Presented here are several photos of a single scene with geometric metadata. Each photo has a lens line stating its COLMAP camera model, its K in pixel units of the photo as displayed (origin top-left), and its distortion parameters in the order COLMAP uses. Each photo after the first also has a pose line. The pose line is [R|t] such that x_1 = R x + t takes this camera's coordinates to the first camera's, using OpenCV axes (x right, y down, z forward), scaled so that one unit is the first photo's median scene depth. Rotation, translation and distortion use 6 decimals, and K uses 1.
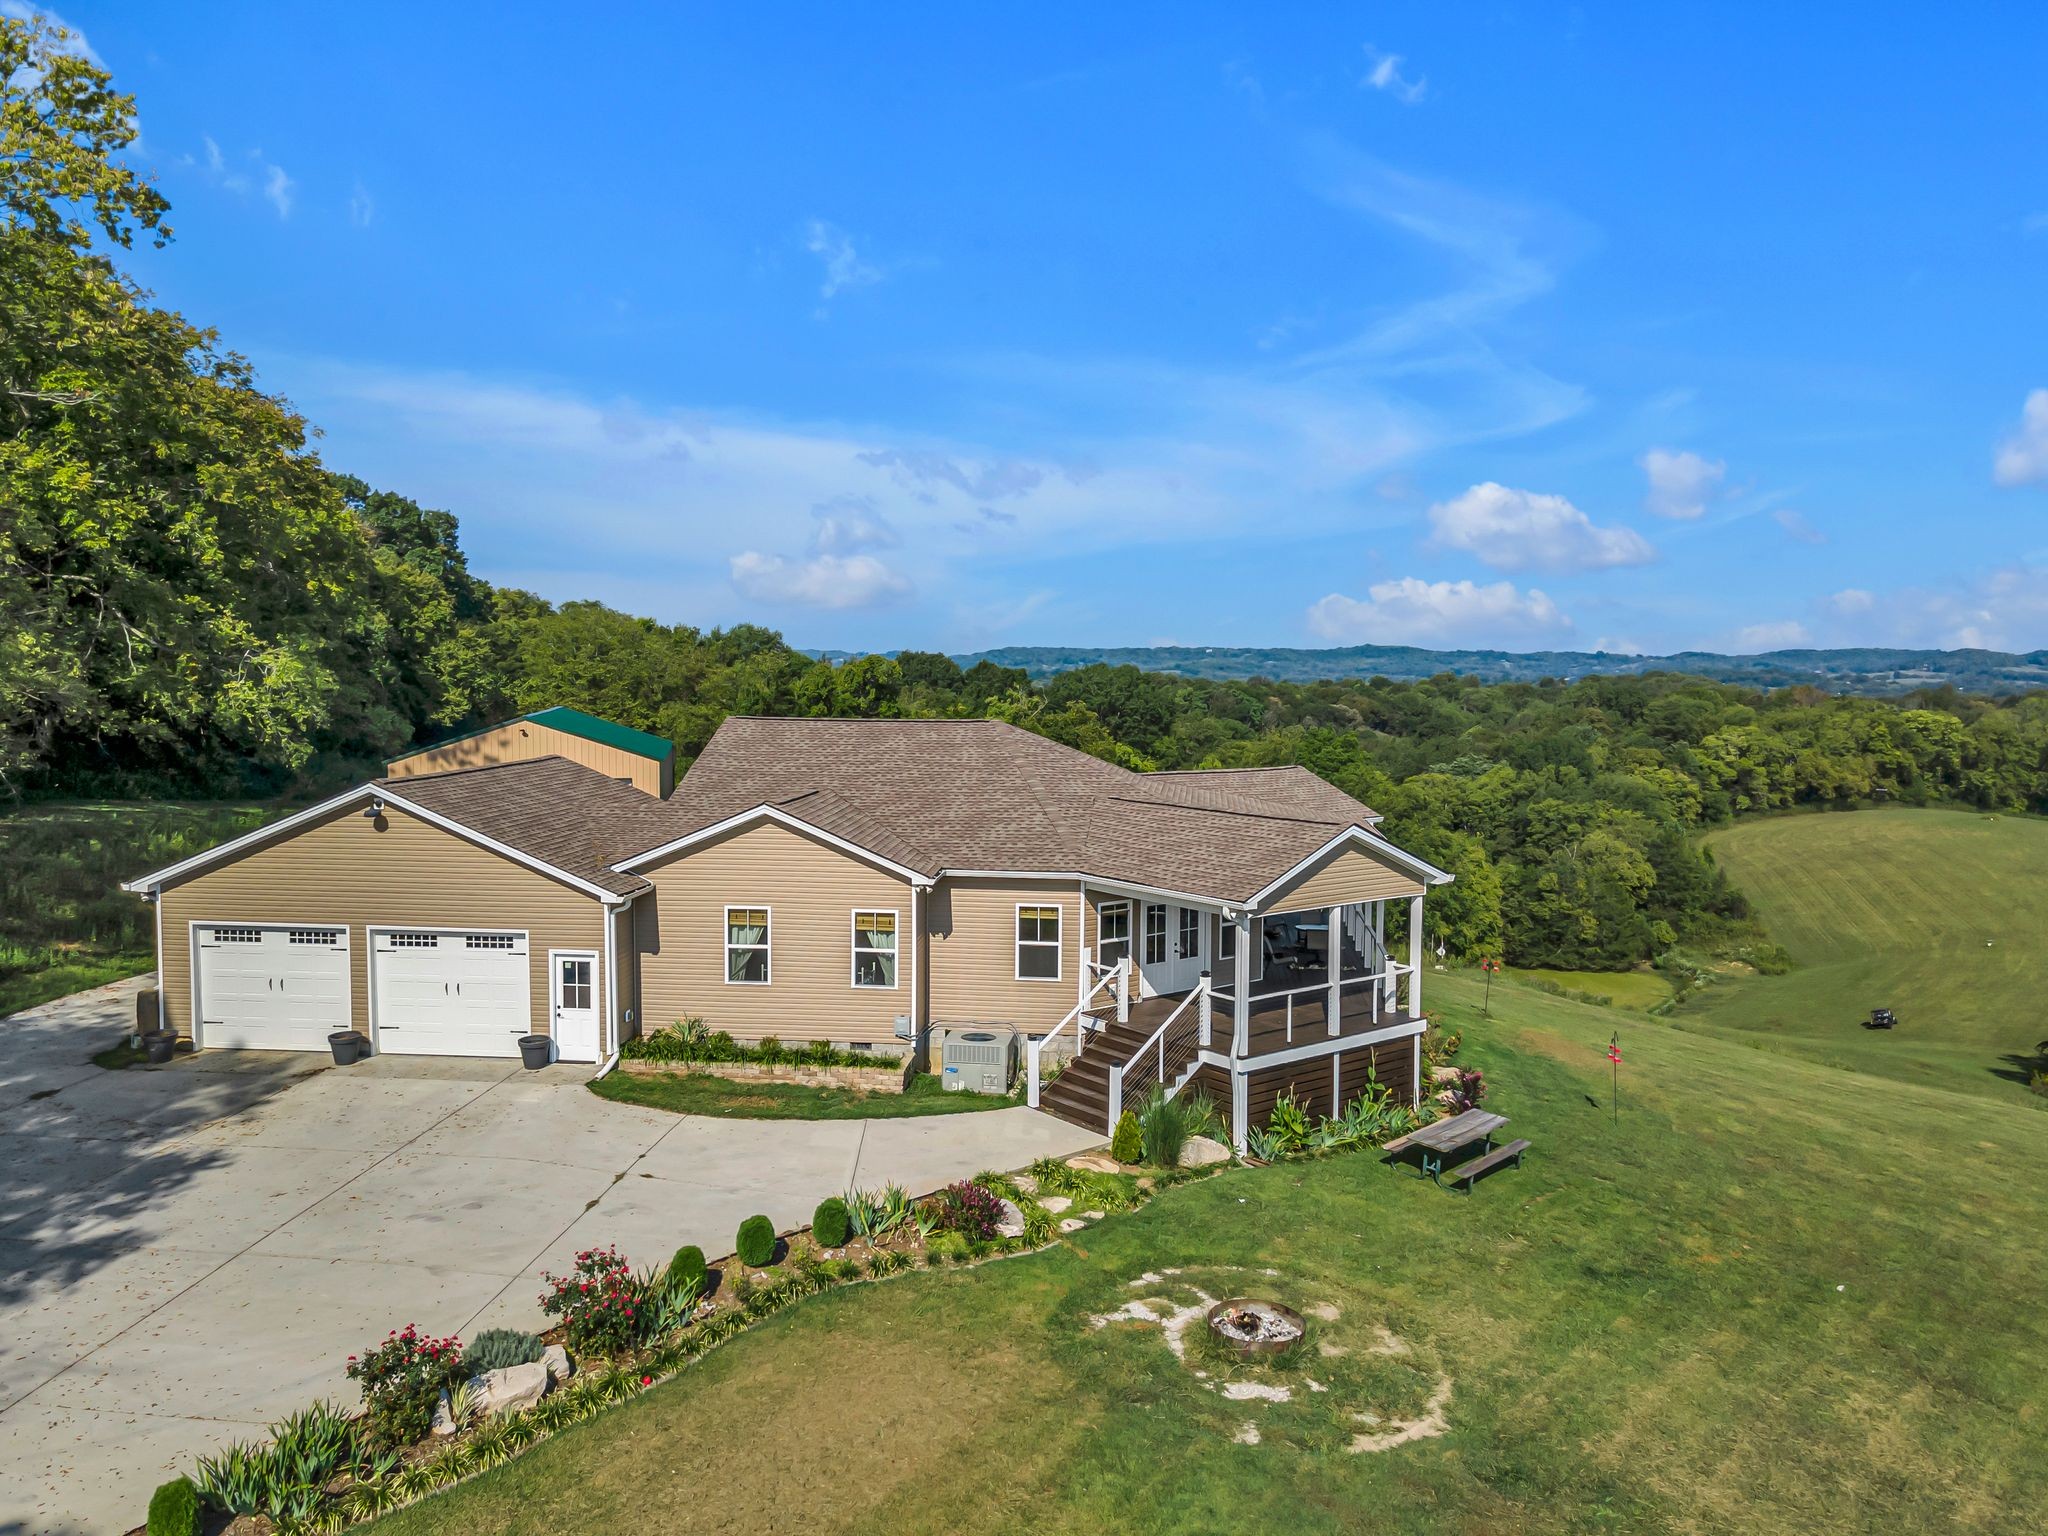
lens RADIAL K [[1490.5, 0, 1015.5], [0, 1490.5, 754.0], [0, 0, 1]] dist [0.030266, 0.025081]
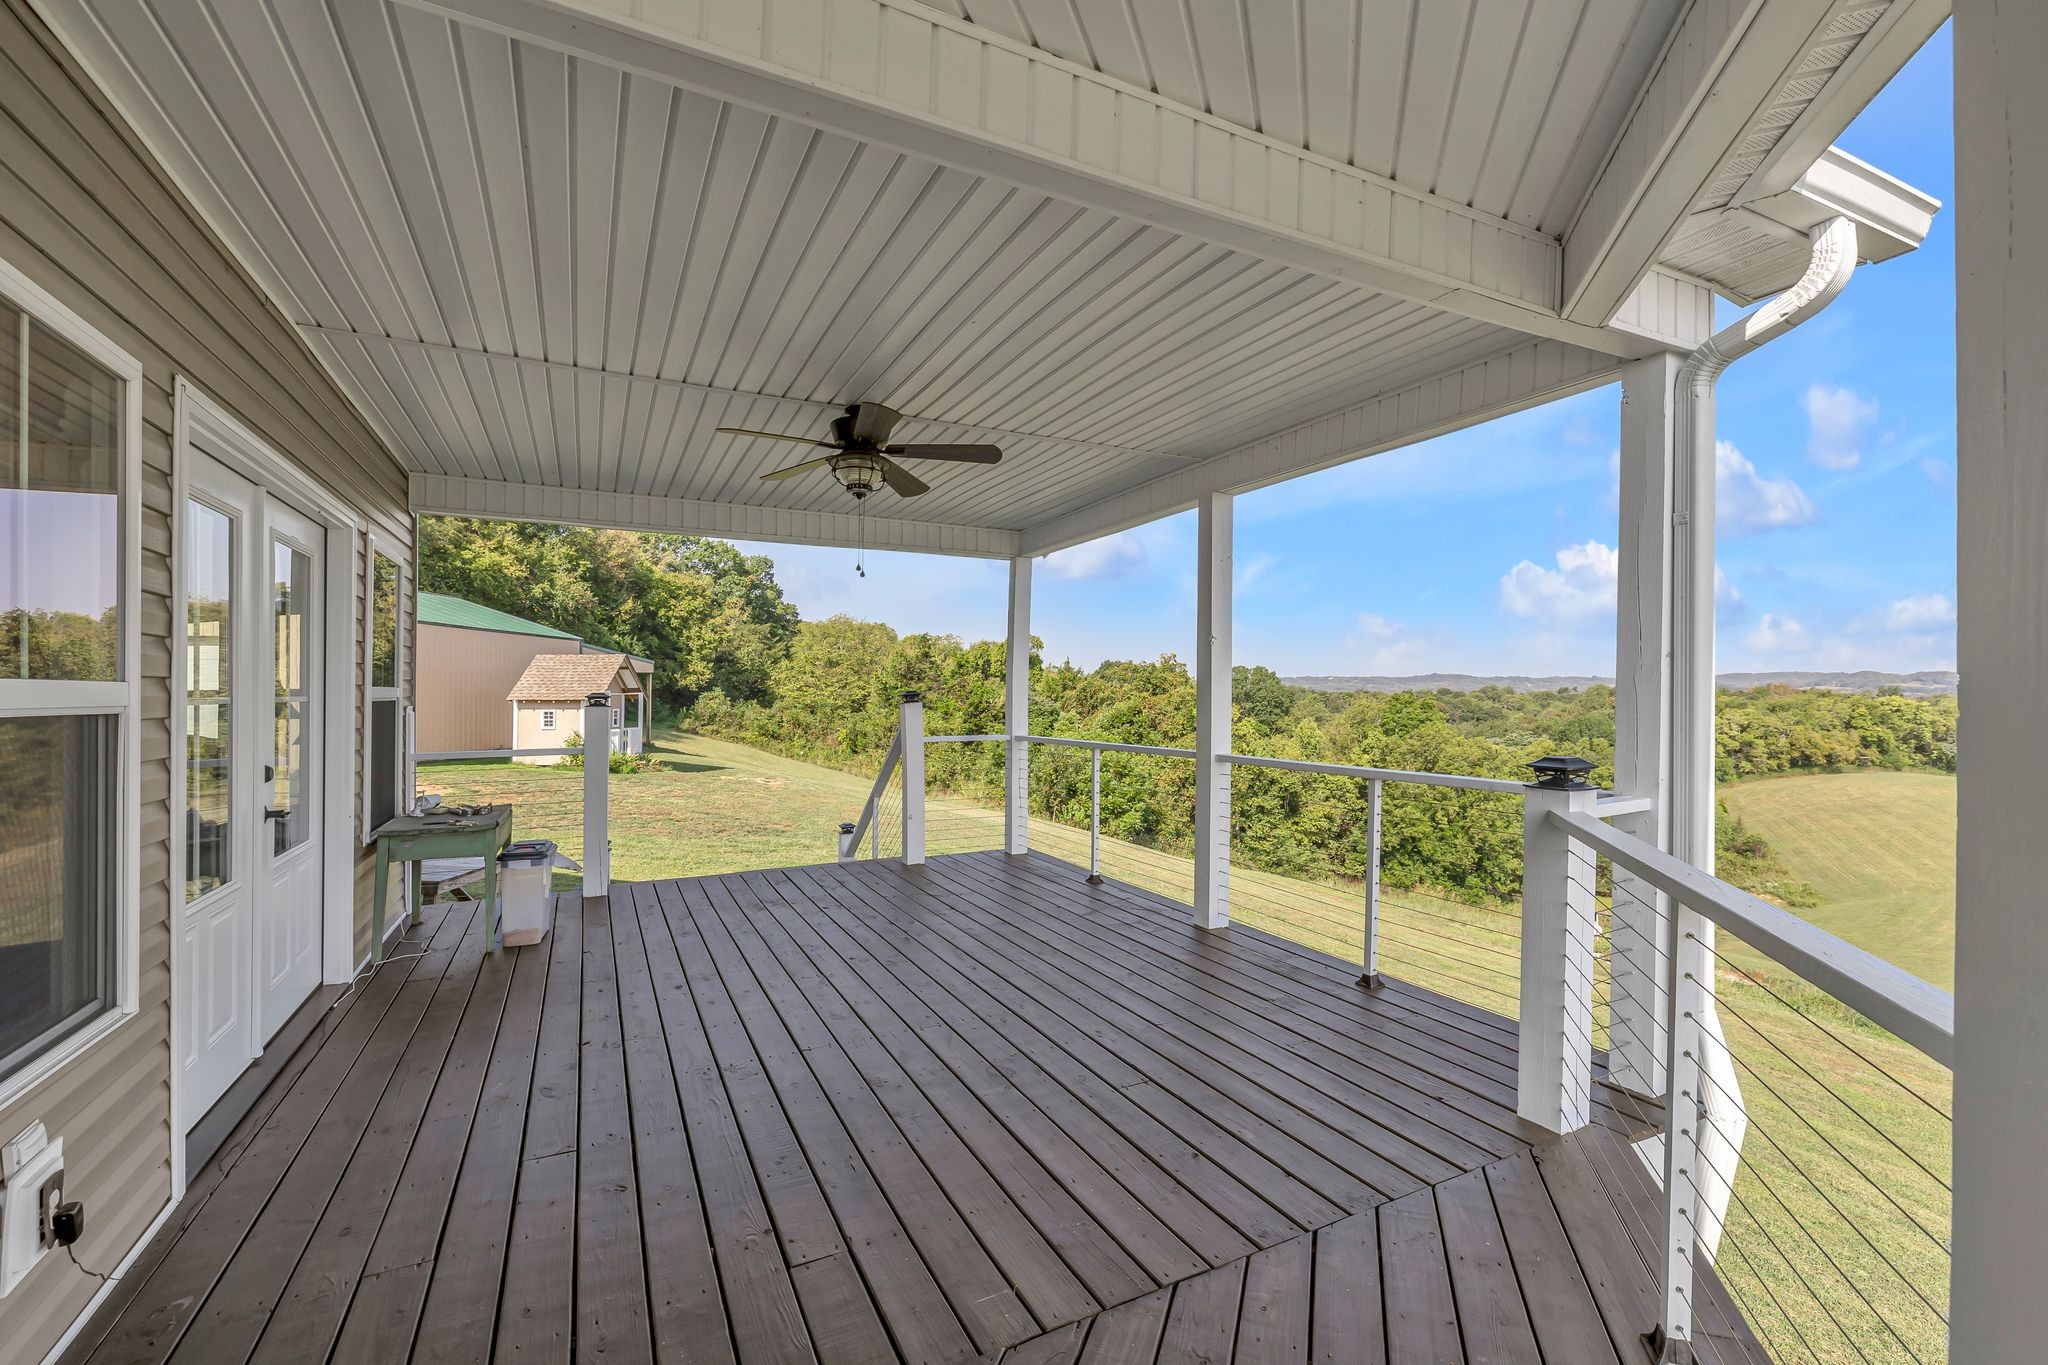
lens RADIAL K [[876.4, 0, 1033.5], [0, 876.4, 694.9], [0, 0, 1]] dist [-0.001533, 0.000235]
pose [[0.980390, -0.008927, -0.196866, 0.125378], [-0.001646, 0.998568, -0.053480, 0.051889], [0.197061, 0.052756, 0.978971, 0.586256]]
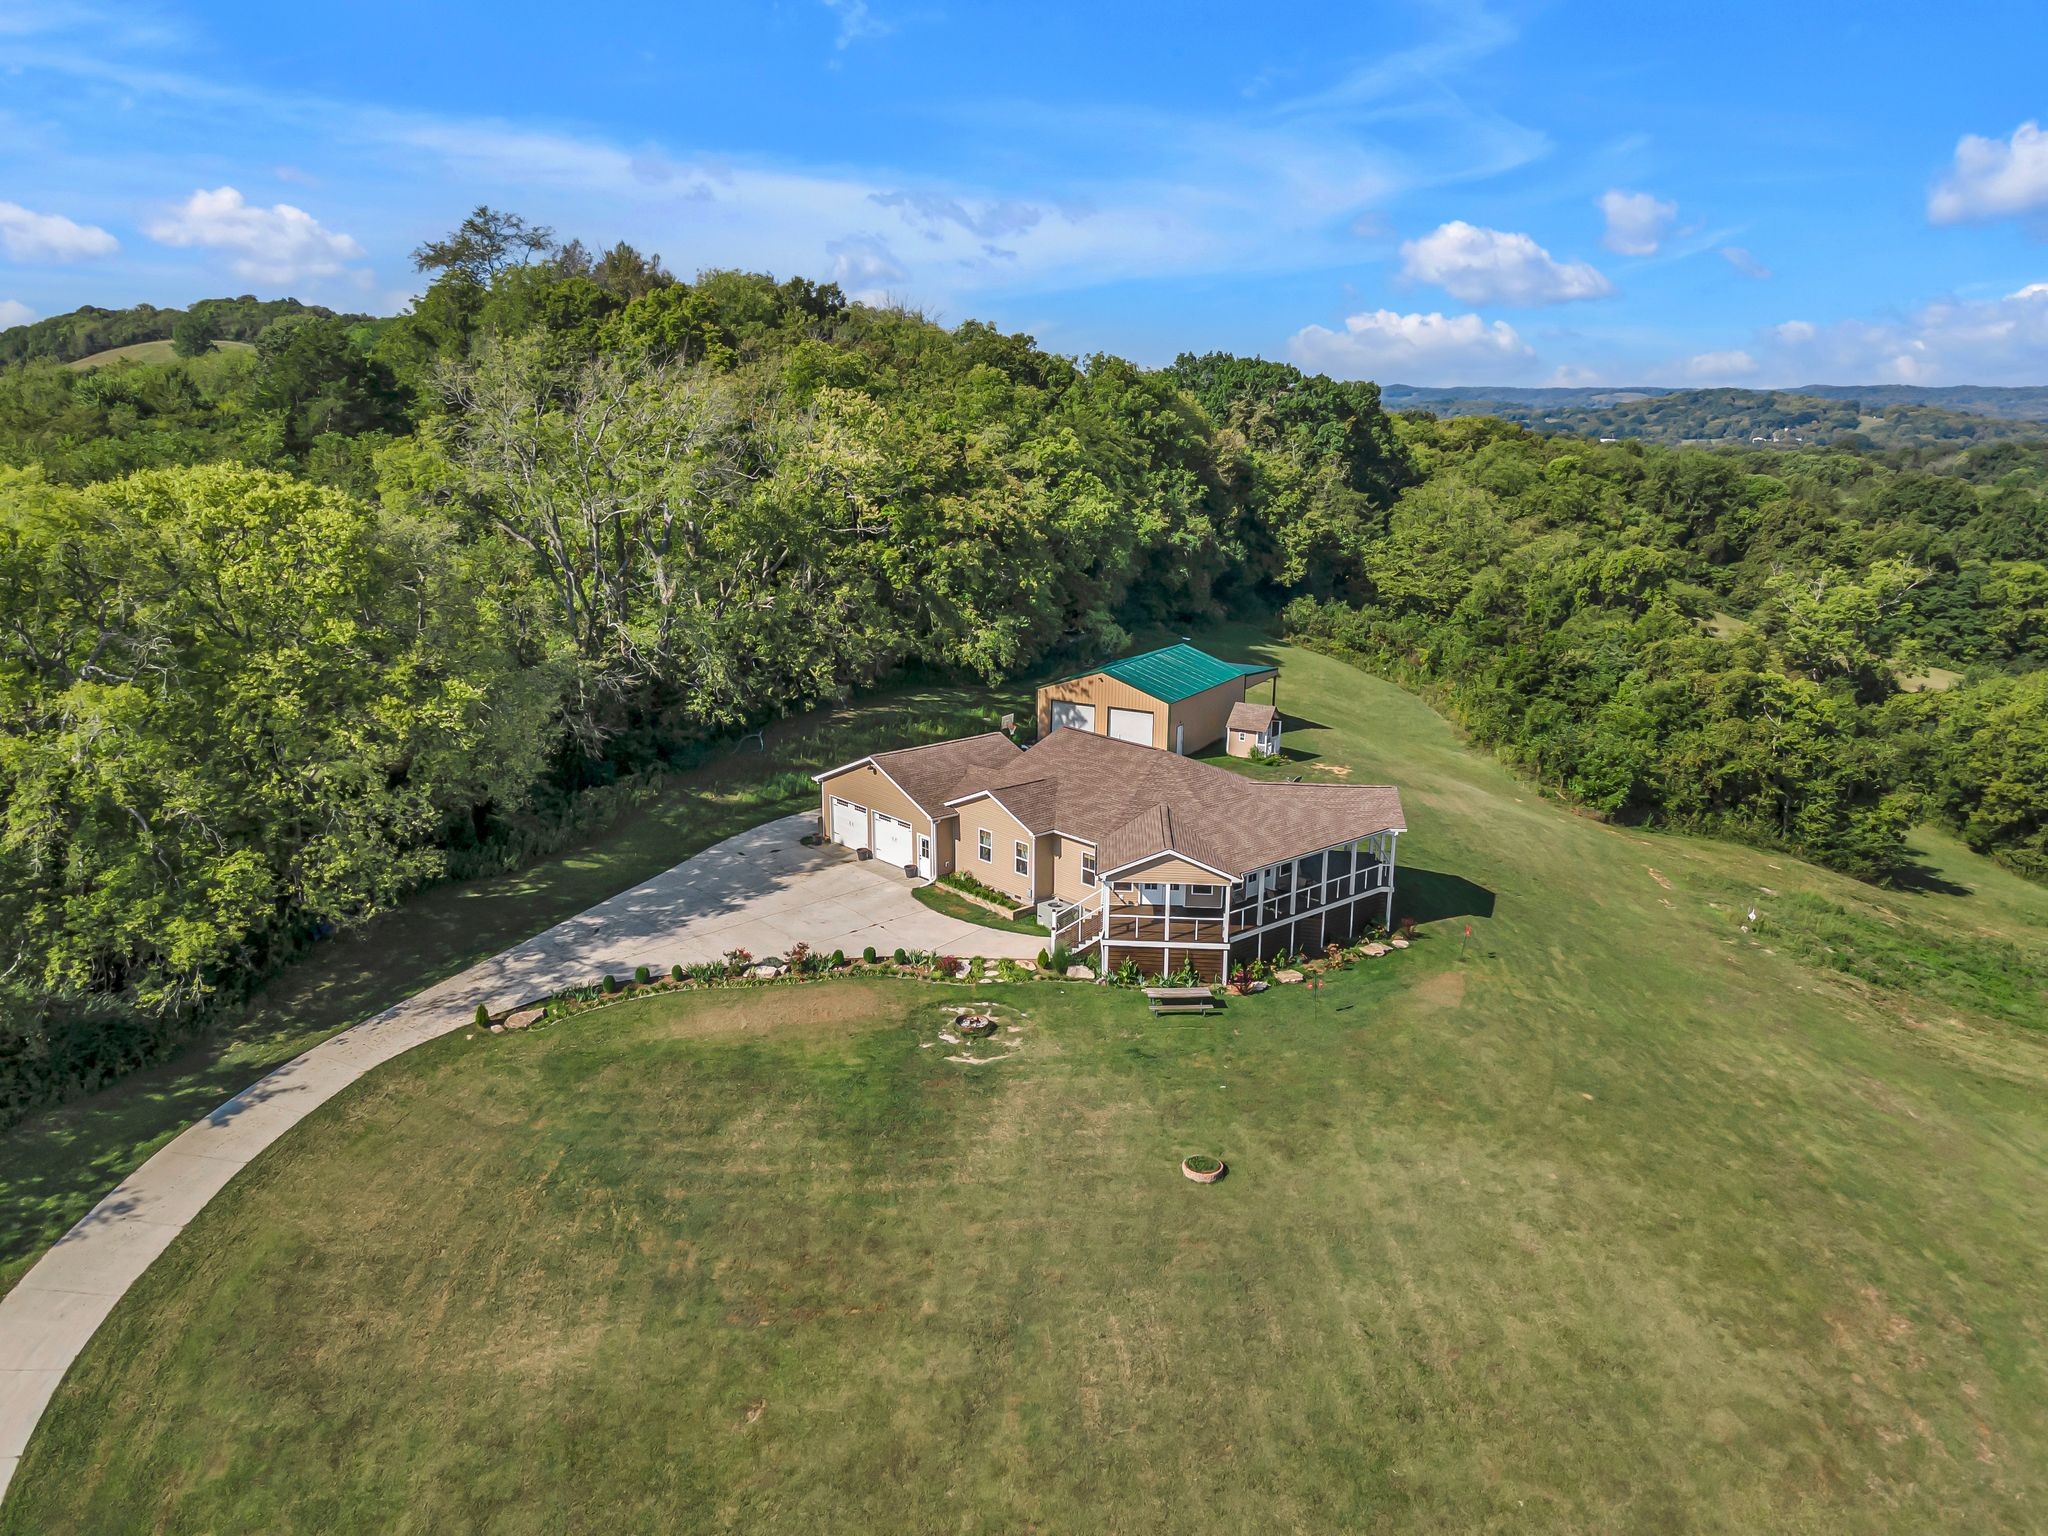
lens RADIAL K [[1490.5, 0, 1021.4], [0, 1490.5, 758.3], [0, 0, 1]] dist [0.030266, 0.025081]
pose [[0.751127, 0.156712, -0.641287, 0.619773], [-0.044857, 0.981286, 0.187258, -0.206408], [0.658632, -0.111889, 0.744100, -0.319683]]
